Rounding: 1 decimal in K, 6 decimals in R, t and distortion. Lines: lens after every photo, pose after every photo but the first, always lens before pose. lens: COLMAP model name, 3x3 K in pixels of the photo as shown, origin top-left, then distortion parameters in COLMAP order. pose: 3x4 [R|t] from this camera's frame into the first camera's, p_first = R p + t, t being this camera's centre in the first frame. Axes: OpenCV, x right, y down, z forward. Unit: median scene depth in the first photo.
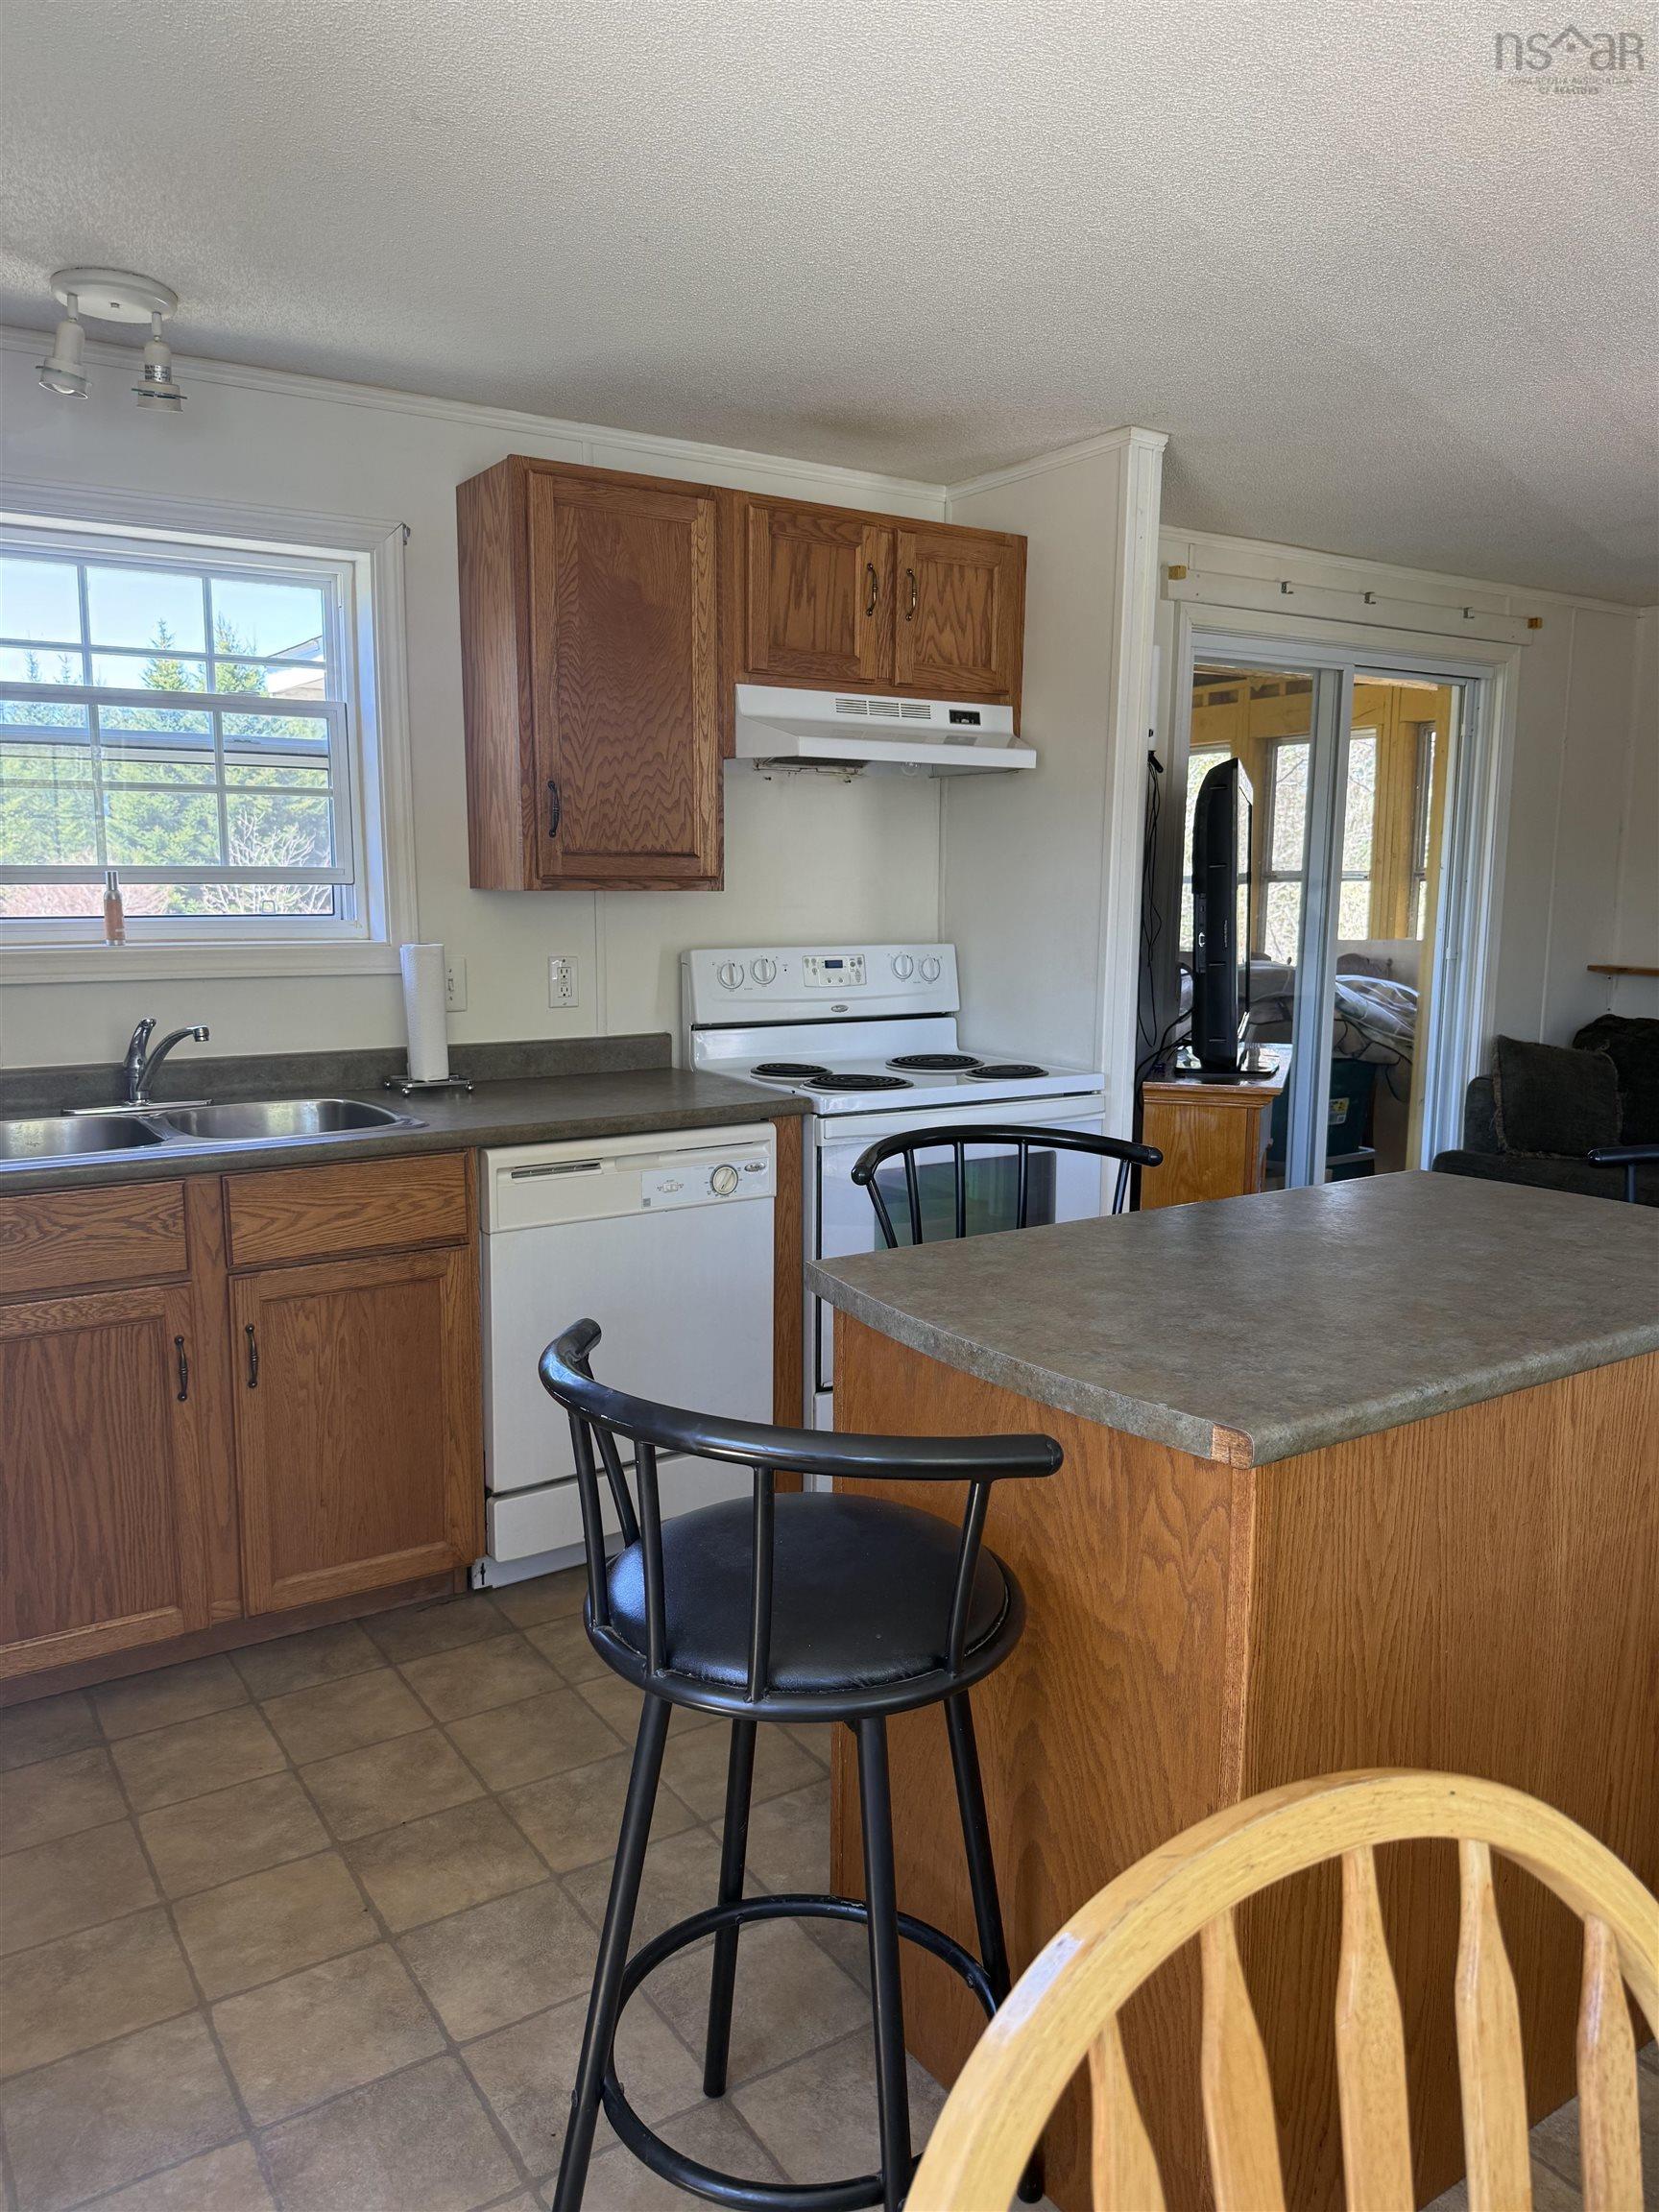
lens RADIAL K [[1593.1, 0, 828.4], [0, 1593.1, 1112.6], [0, 0, 1]] dist [0.035295, -0.064450]
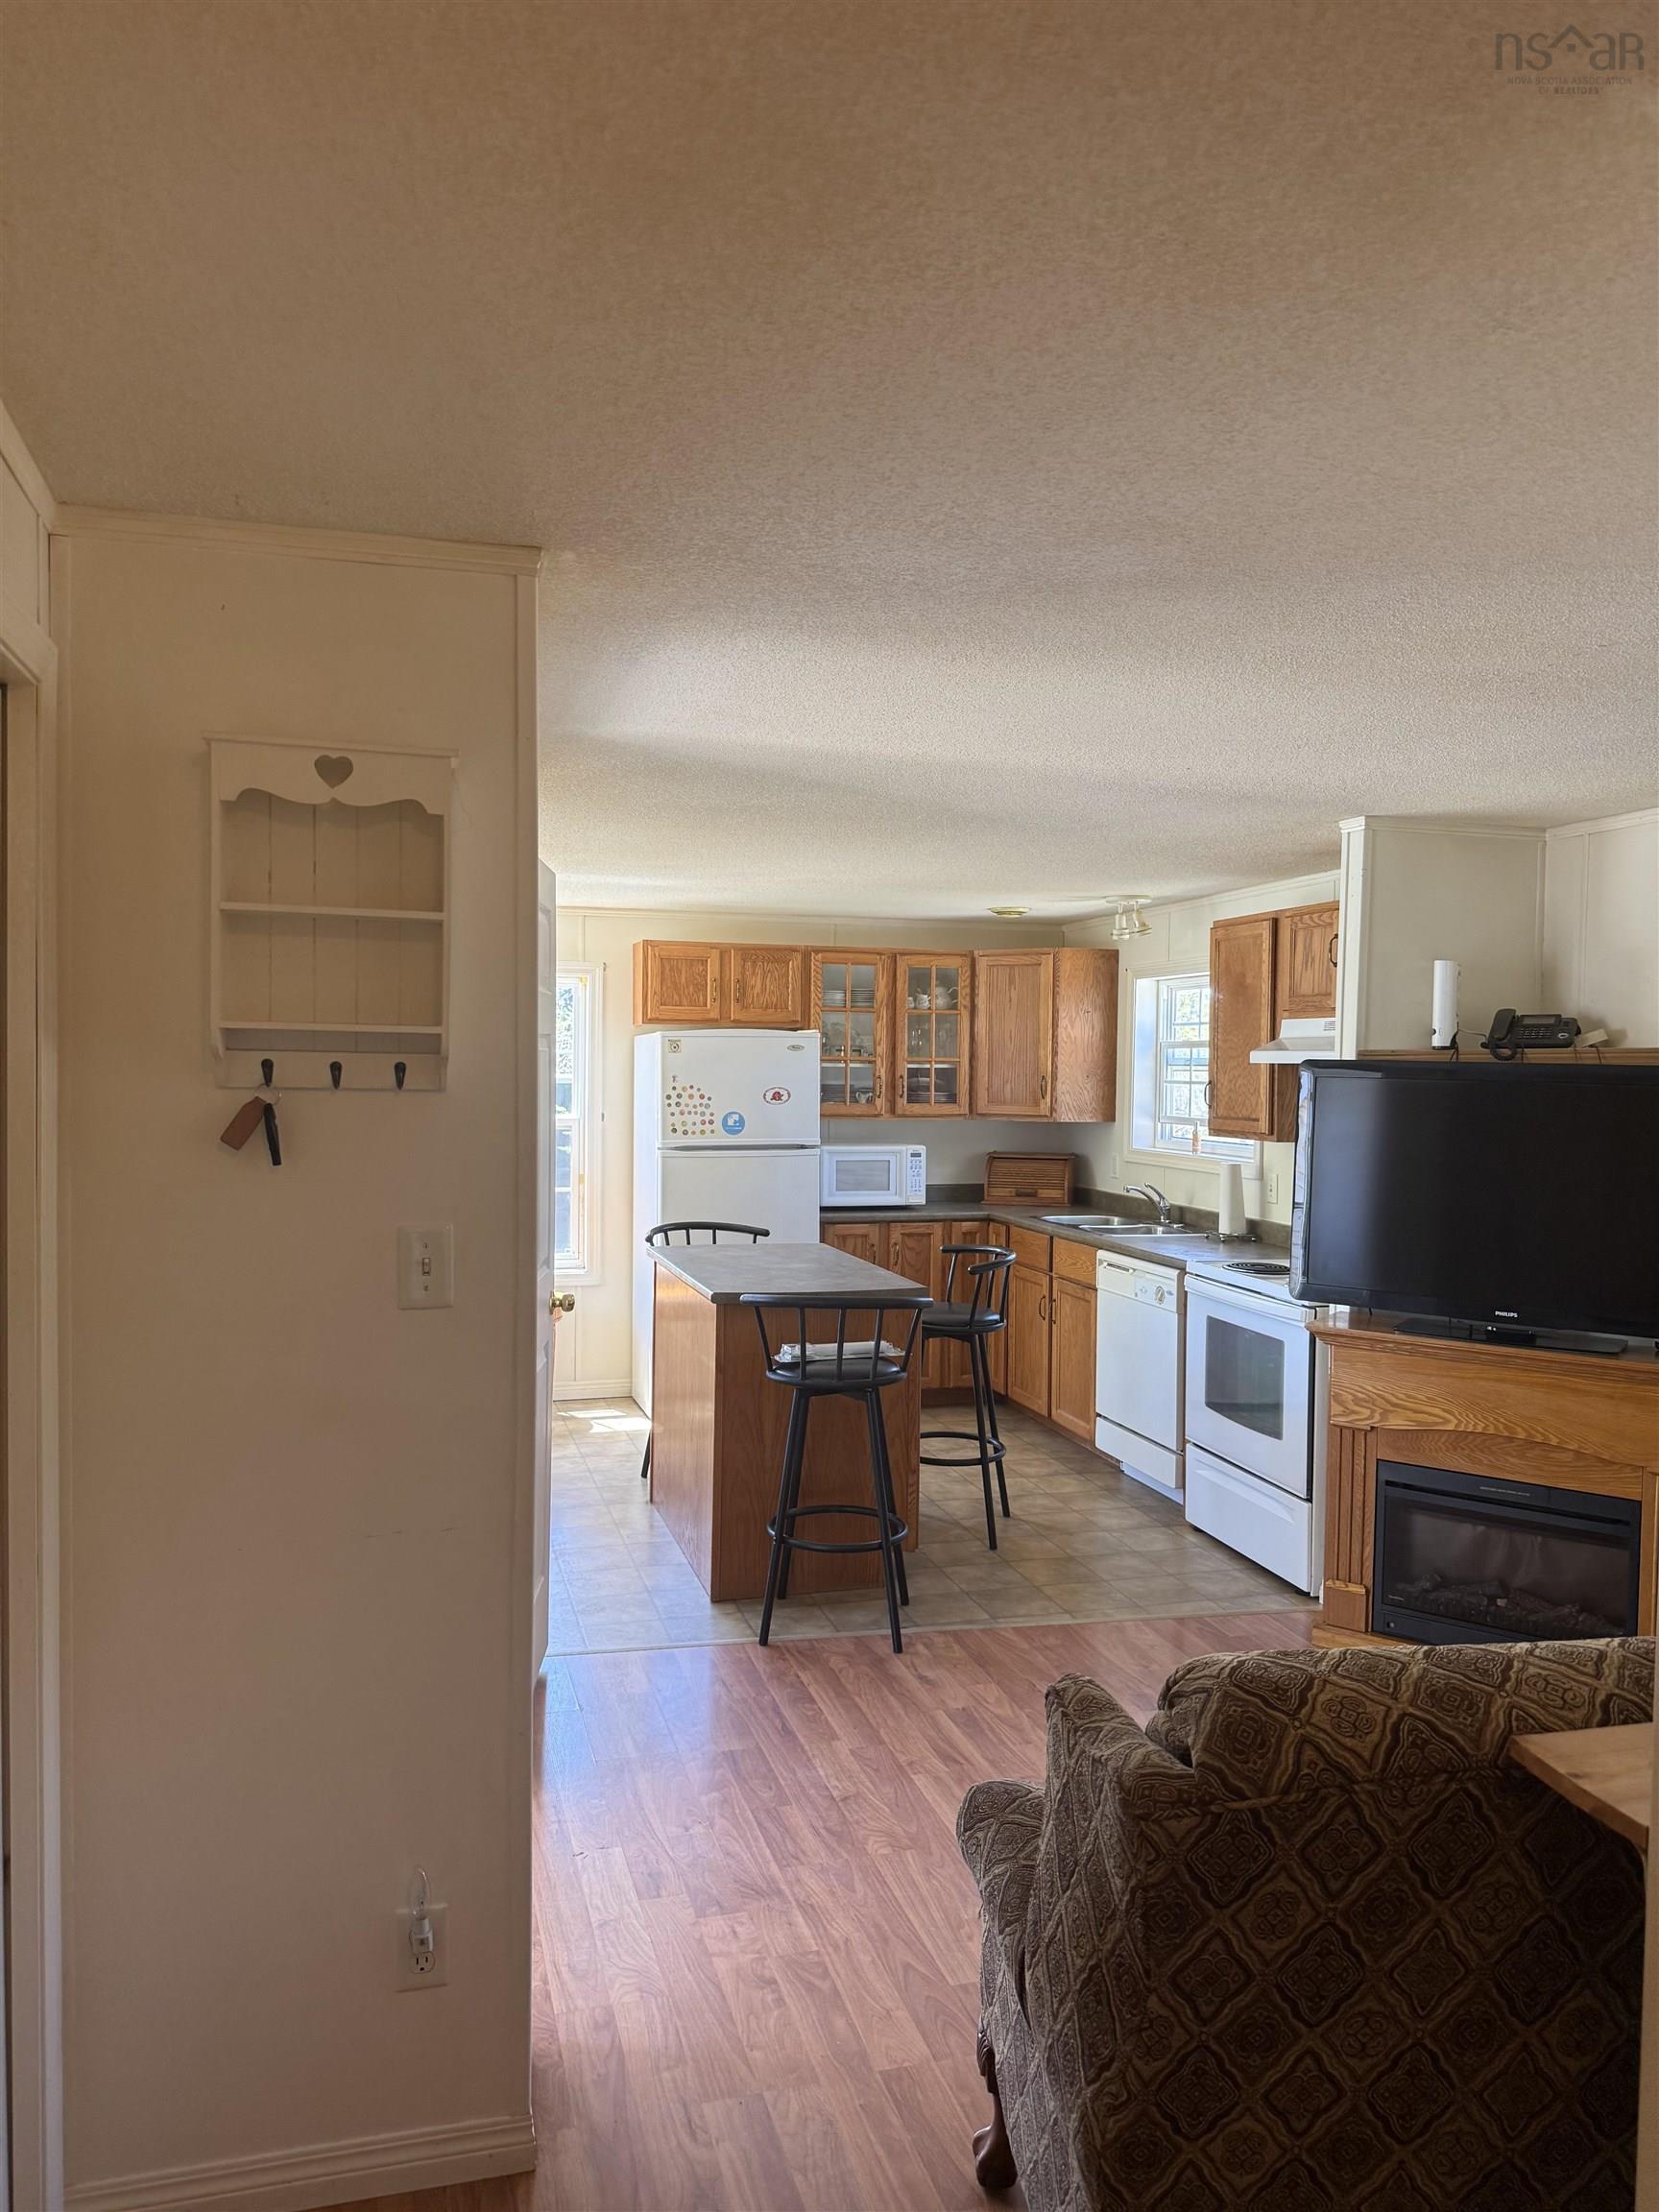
lens RADIAL K [[1634.0, 0, 815.6], [0, 1634.0, 1108.5], [0, 0, 1]] dist [0.094421, -0.002967]
pose [[-0.298483, 0.023189, -0.954133, 1.912379], [-0.149373, 0.986250, 0.070698, -0.250596], [0.942654, 0.163624, -0.290915, 1.168110]]
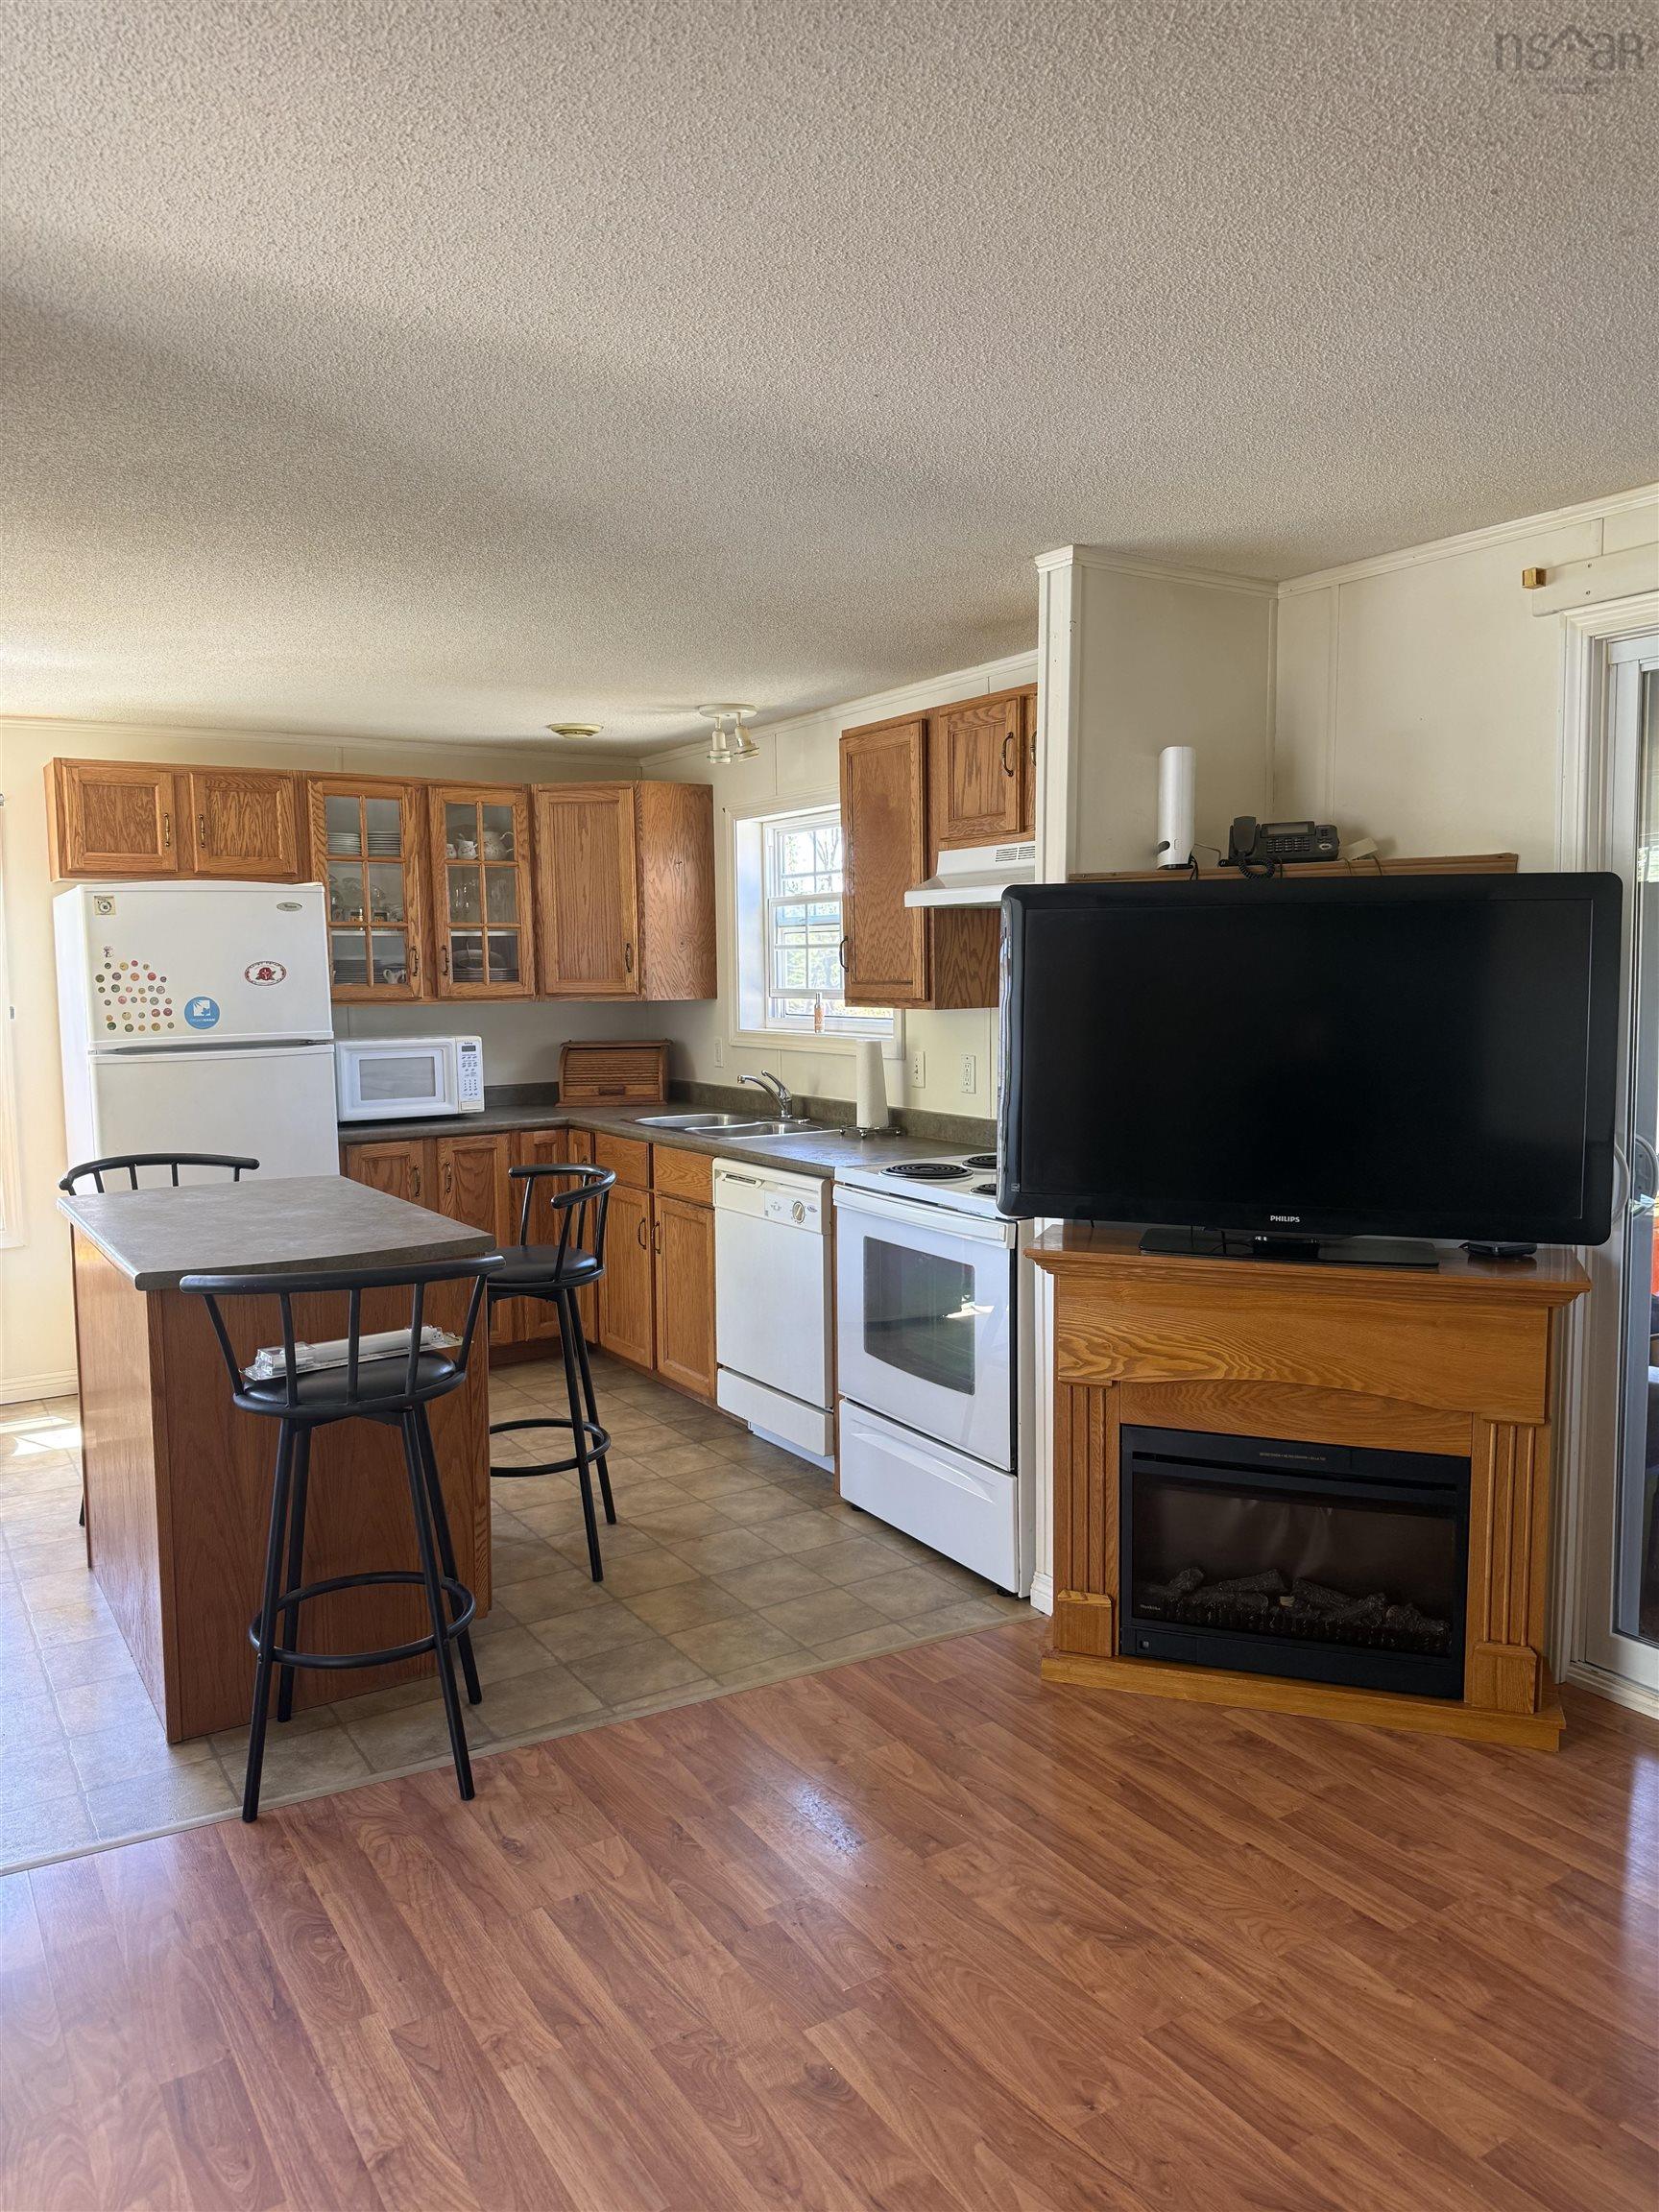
lens RADIAL K [[1593.1, 0, 846.8], [0, 1593.1, 1098.7], [0, 0, 1]] dist [0.035295, -0.064450]
pose [[-0.010127, 0.085102, -0.996321, 1.381756], [-0.129817, 0.987828, 0.085696, -0.190126], [0.991486, 0.130208, 0.001044, 1.051233]]
